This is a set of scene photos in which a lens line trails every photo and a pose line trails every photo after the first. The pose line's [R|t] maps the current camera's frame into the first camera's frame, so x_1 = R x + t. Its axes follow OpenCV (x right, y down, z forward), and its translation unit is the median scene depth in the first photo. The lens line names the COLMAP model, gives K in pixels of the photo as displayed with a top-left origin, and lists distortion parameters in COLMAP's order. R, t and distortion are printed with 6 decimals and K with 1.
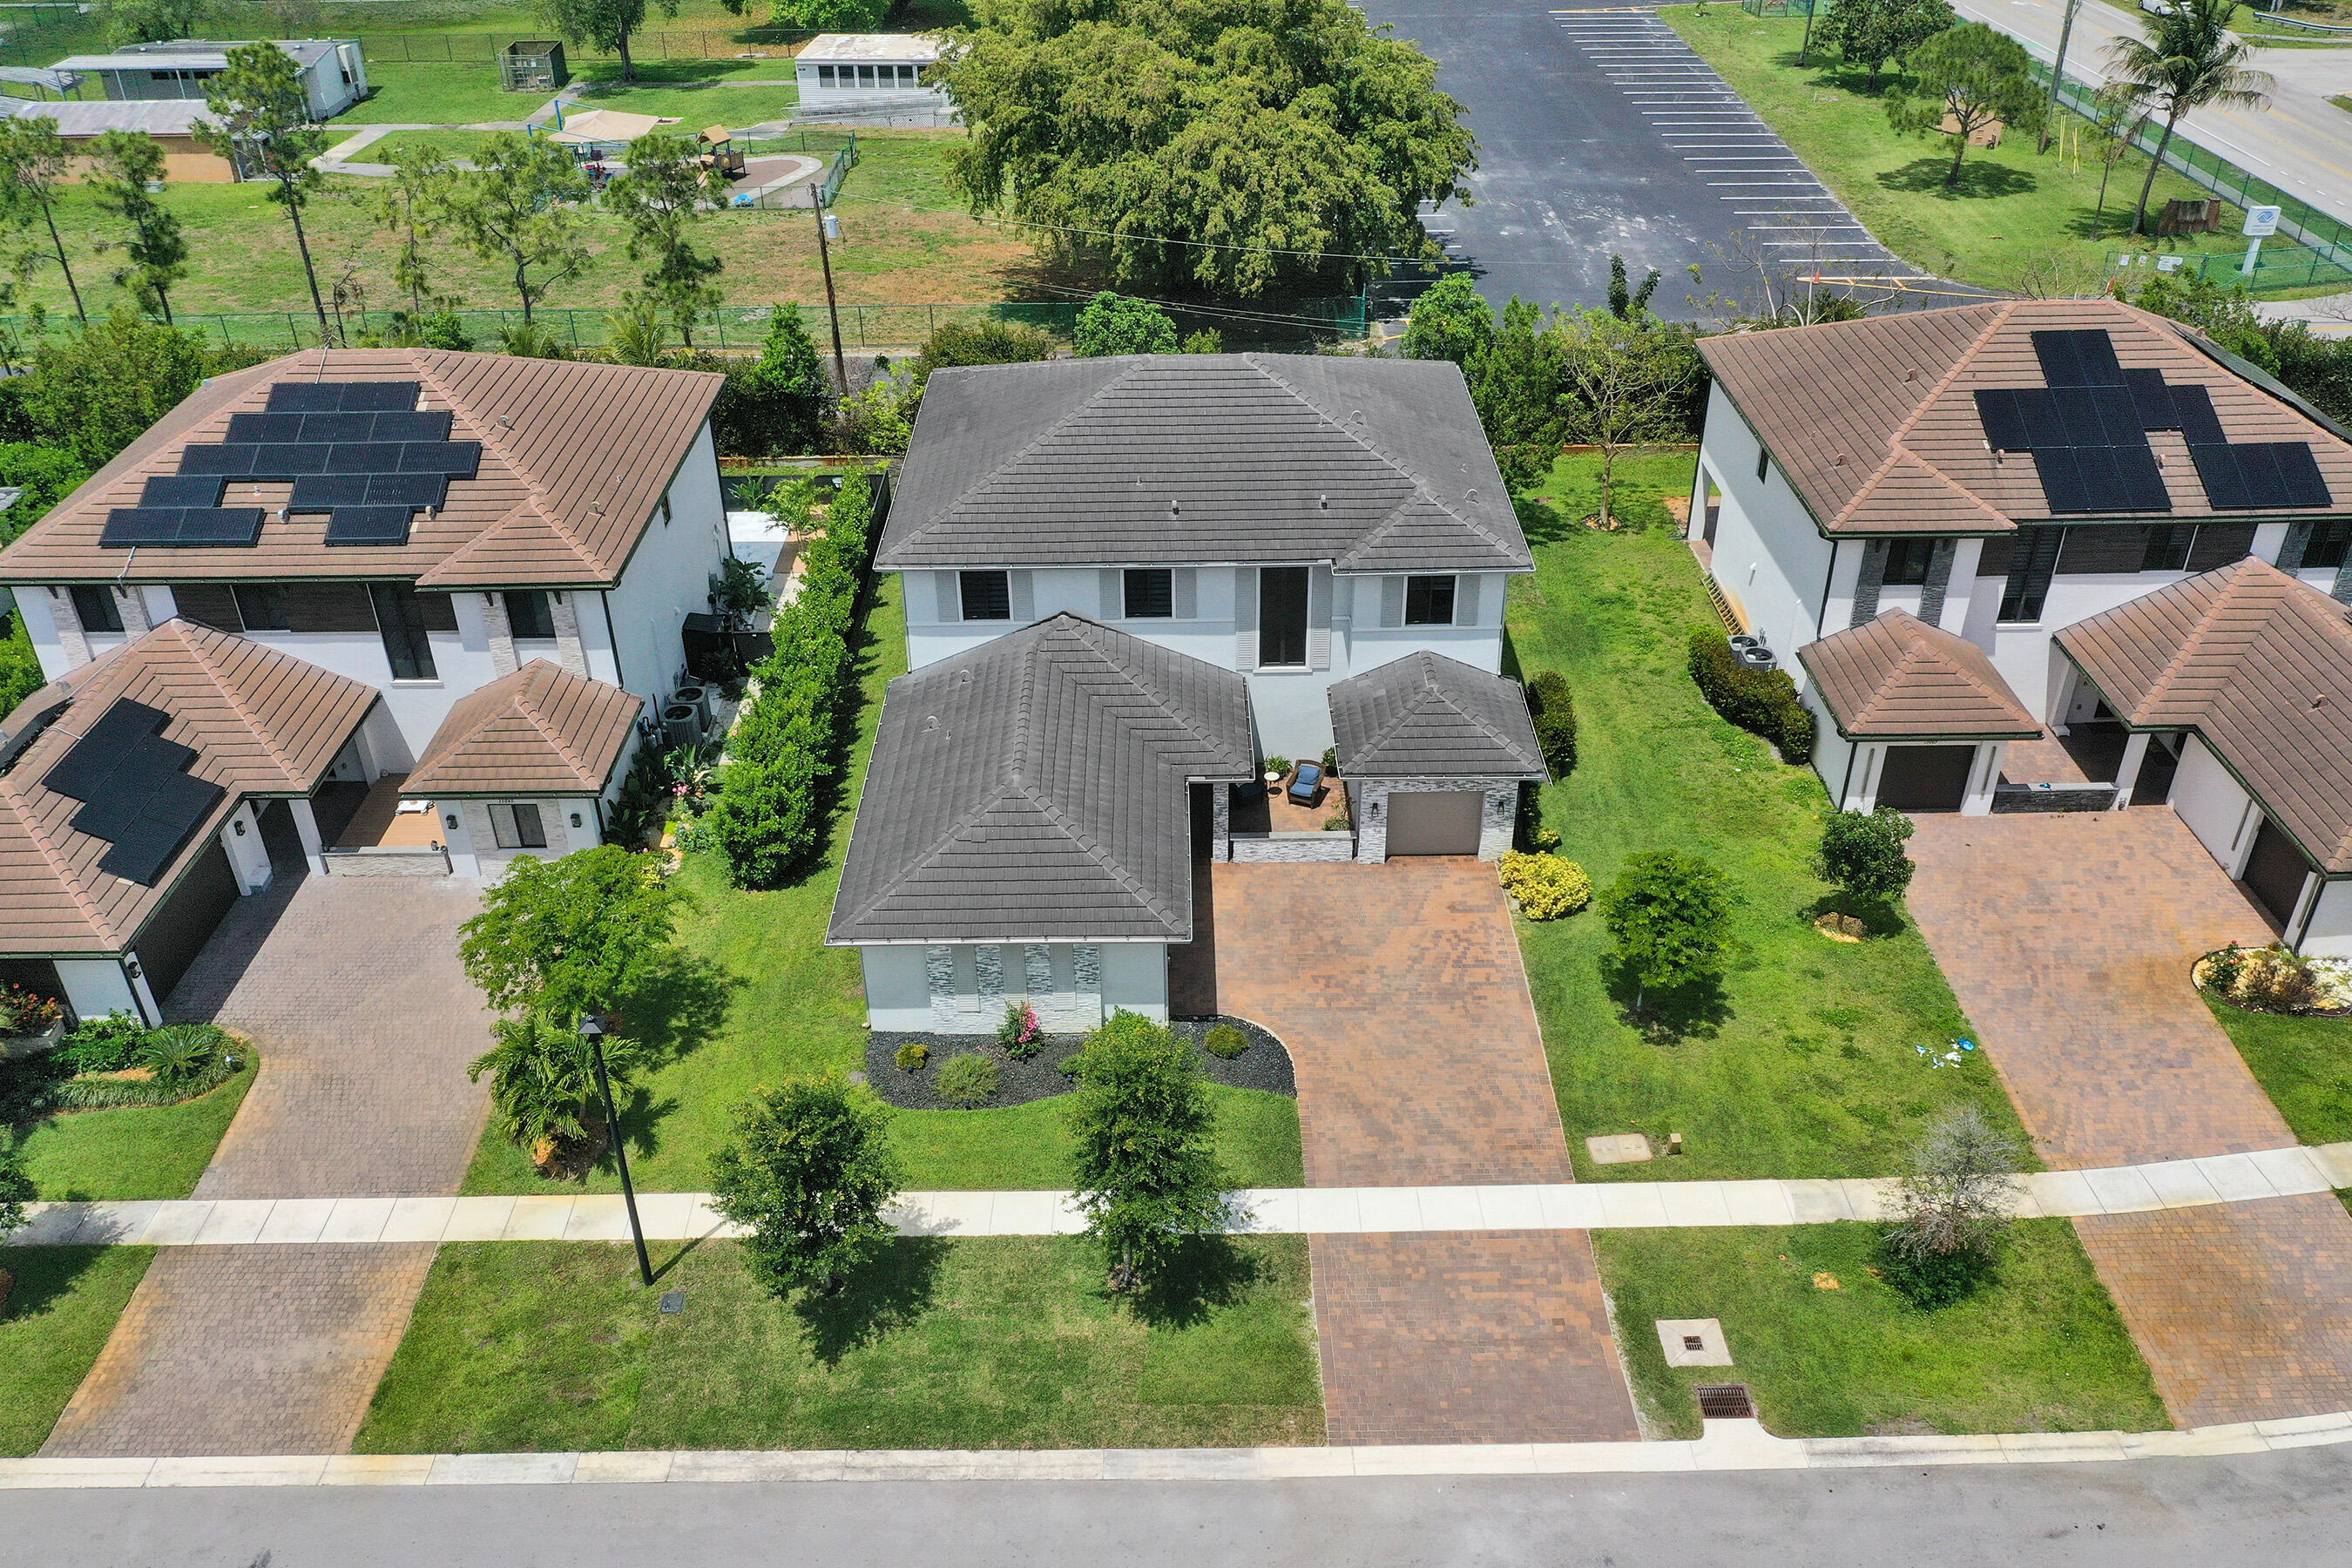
lens RADIAL K [[1861.4, 0, 1196.5], [0, 1861.4, 797.2], [0, 0, 1]] dist [-0.000588, -0.002263]
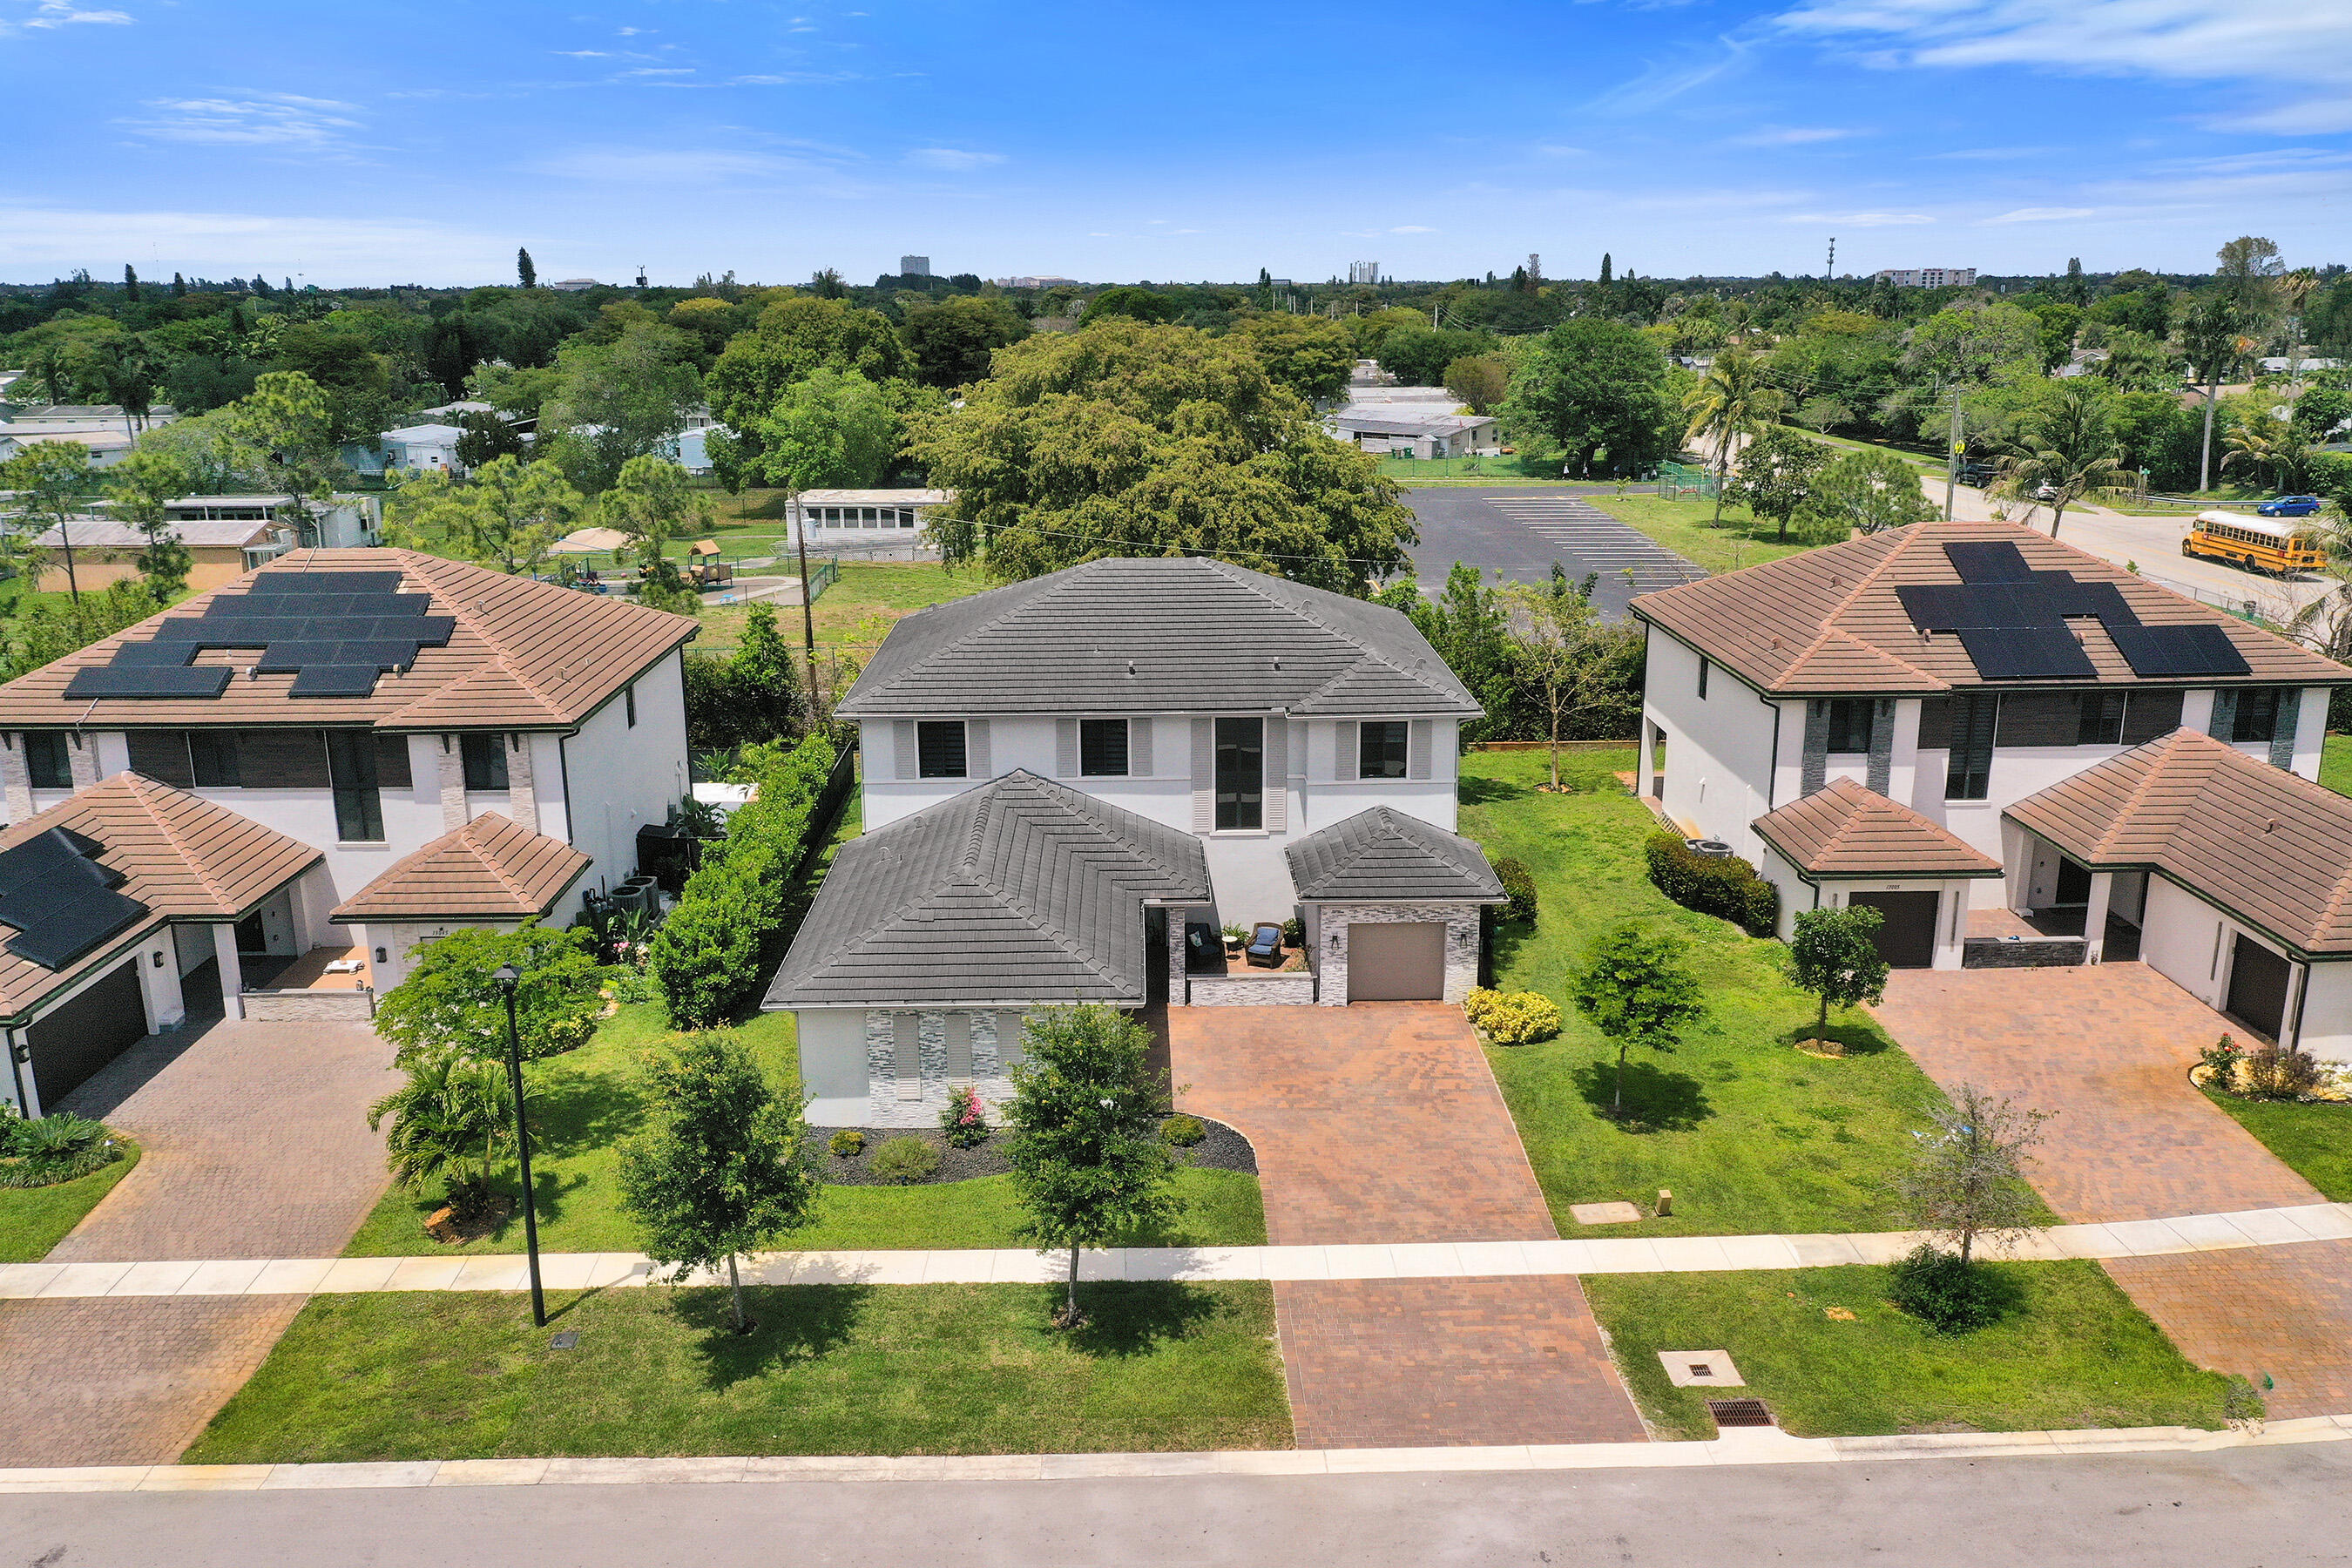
lens RADIAL K [[1861.4, 0, 1194.9], [0, 1861.4, 795.3], [0, 0, 1]] dist [-0.000588, -0.002263]
pose [[0.999842, -0.001249, 0.017734, 0.005932], [0.006550, 0.953251, -0.302110, 0.261162], [-0.016528, 0.302178, 0.953108, 0.054190]]
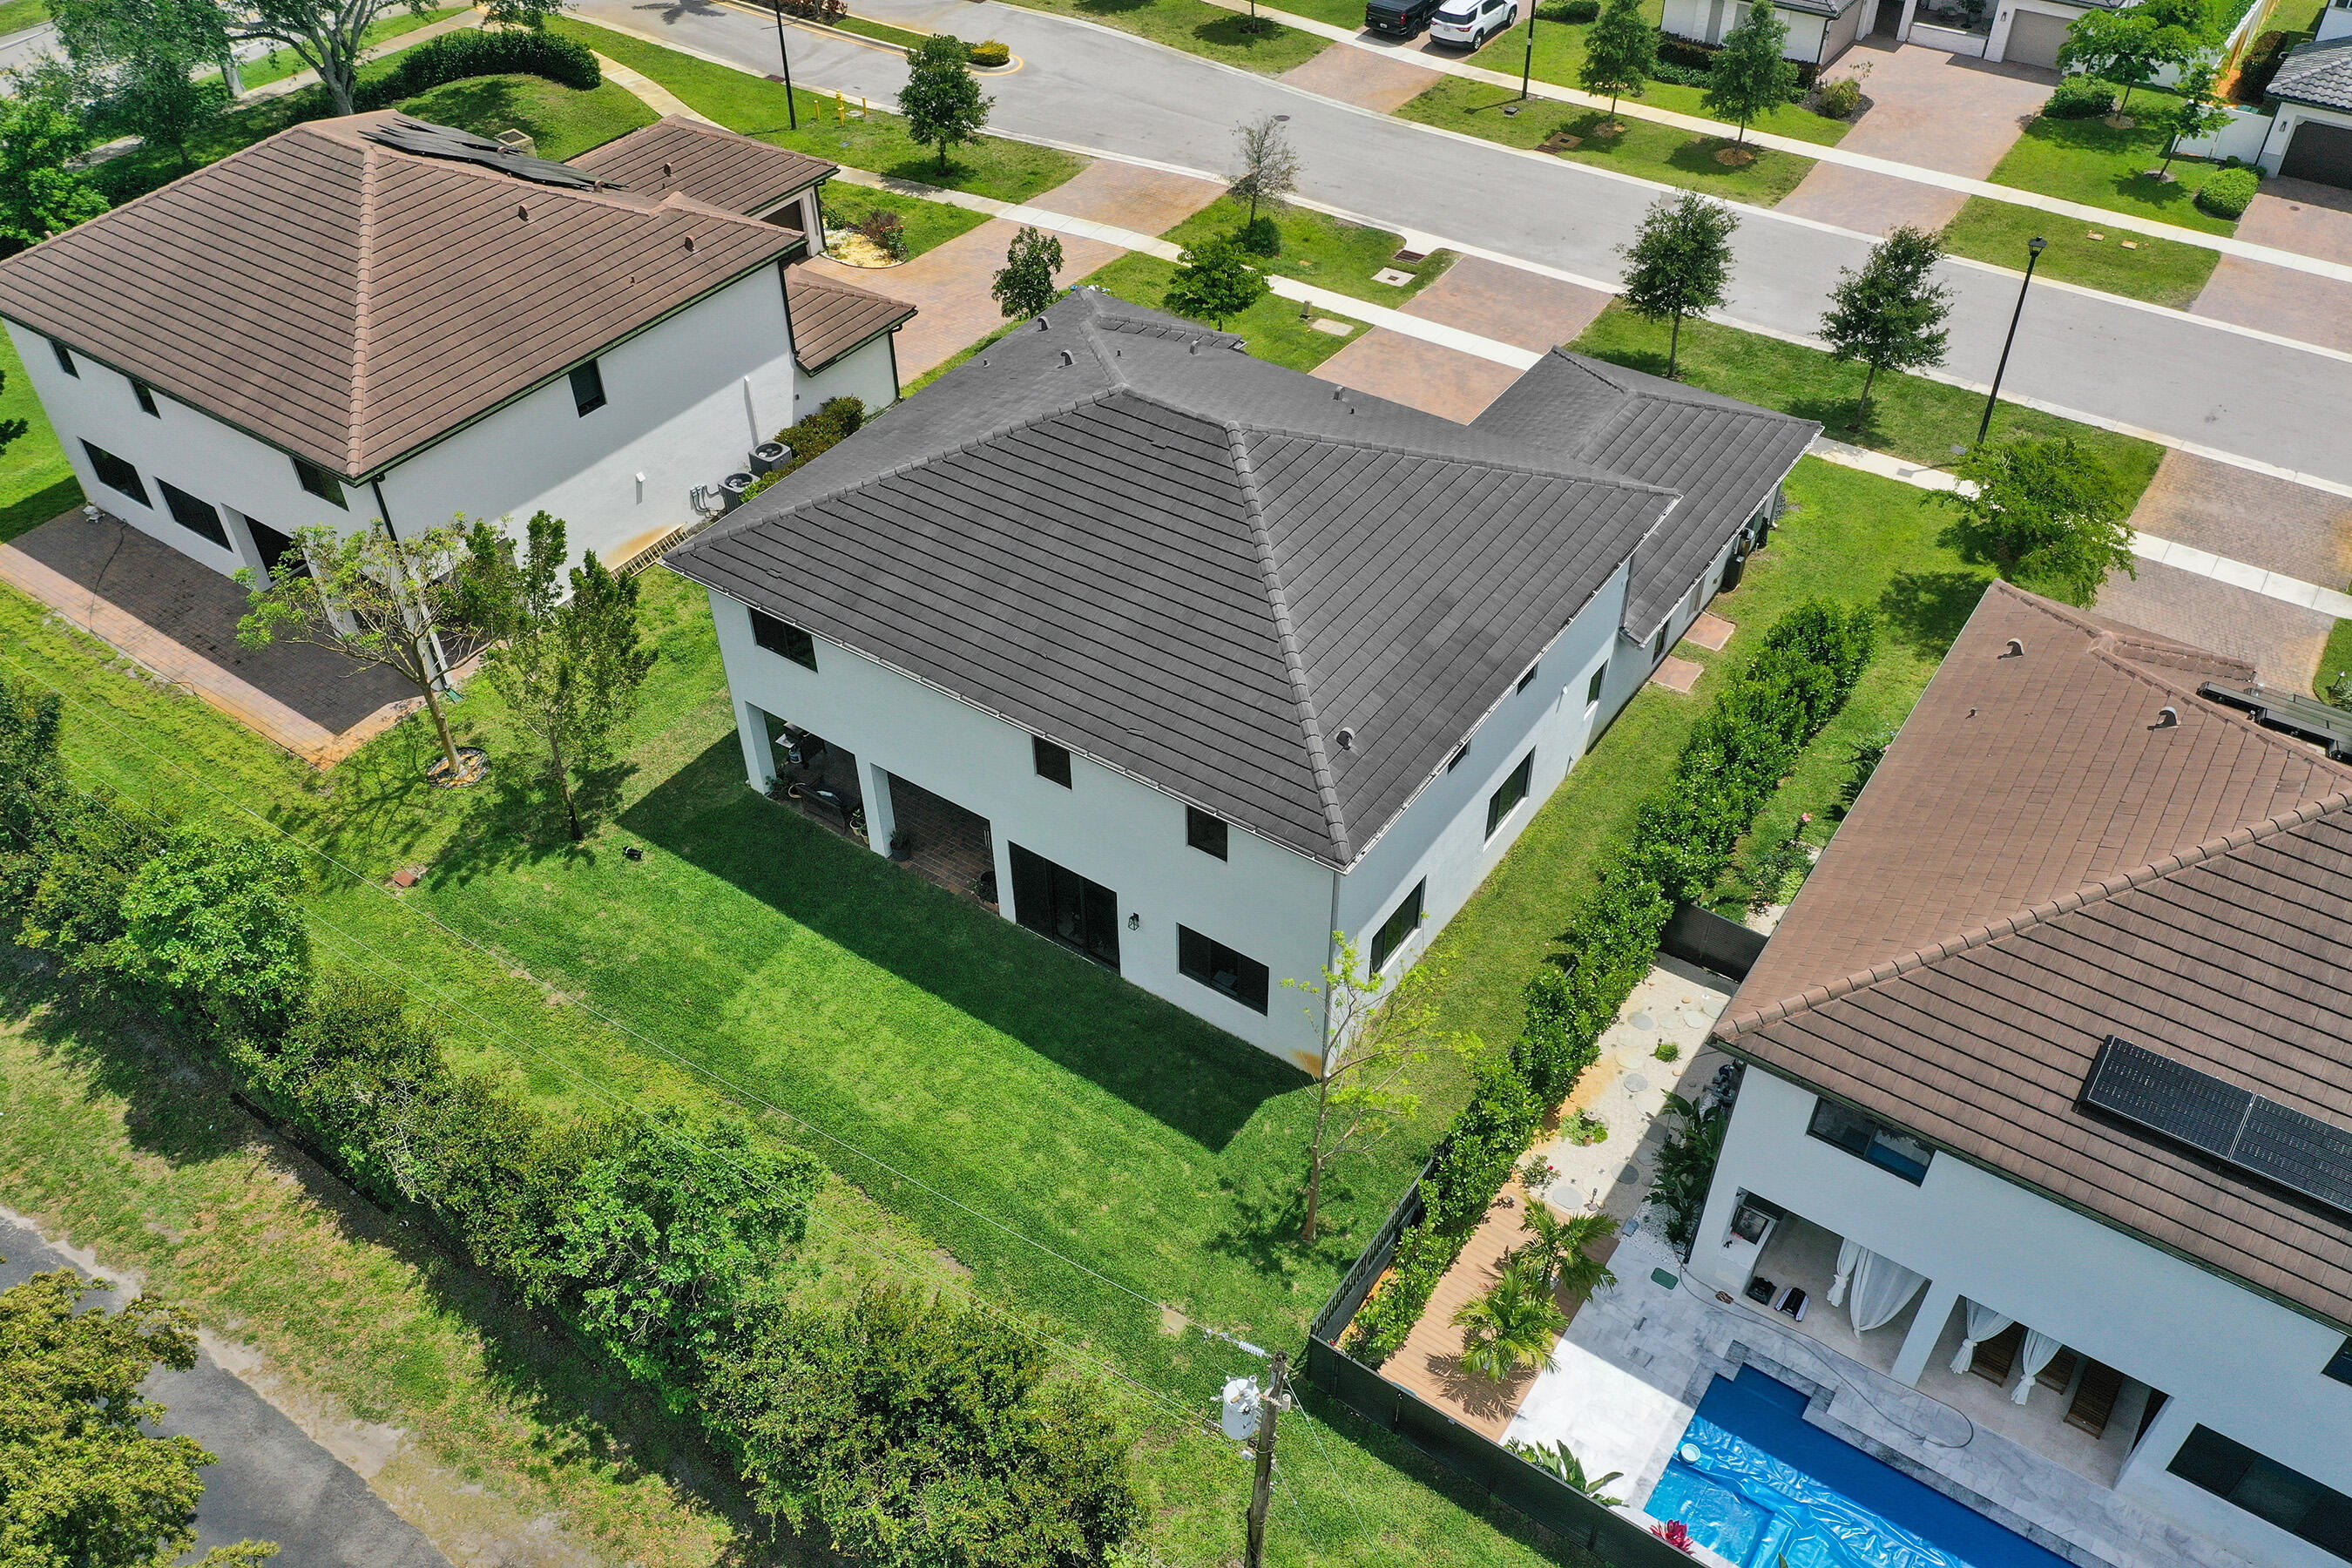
lens RADIAL K [[1861.4, 0, 1181.7], [0, 1861.4, 771.8], [0, 0, 1]] dist [-0.000588, -0.002263]
pose [[-0.813322, -0.365373, 0.452780, -0.488399], [0.339149, 0.334600, 0.879216, -1.050921], [-0.472742, 0.868646, -0.148221, 1.556050]]
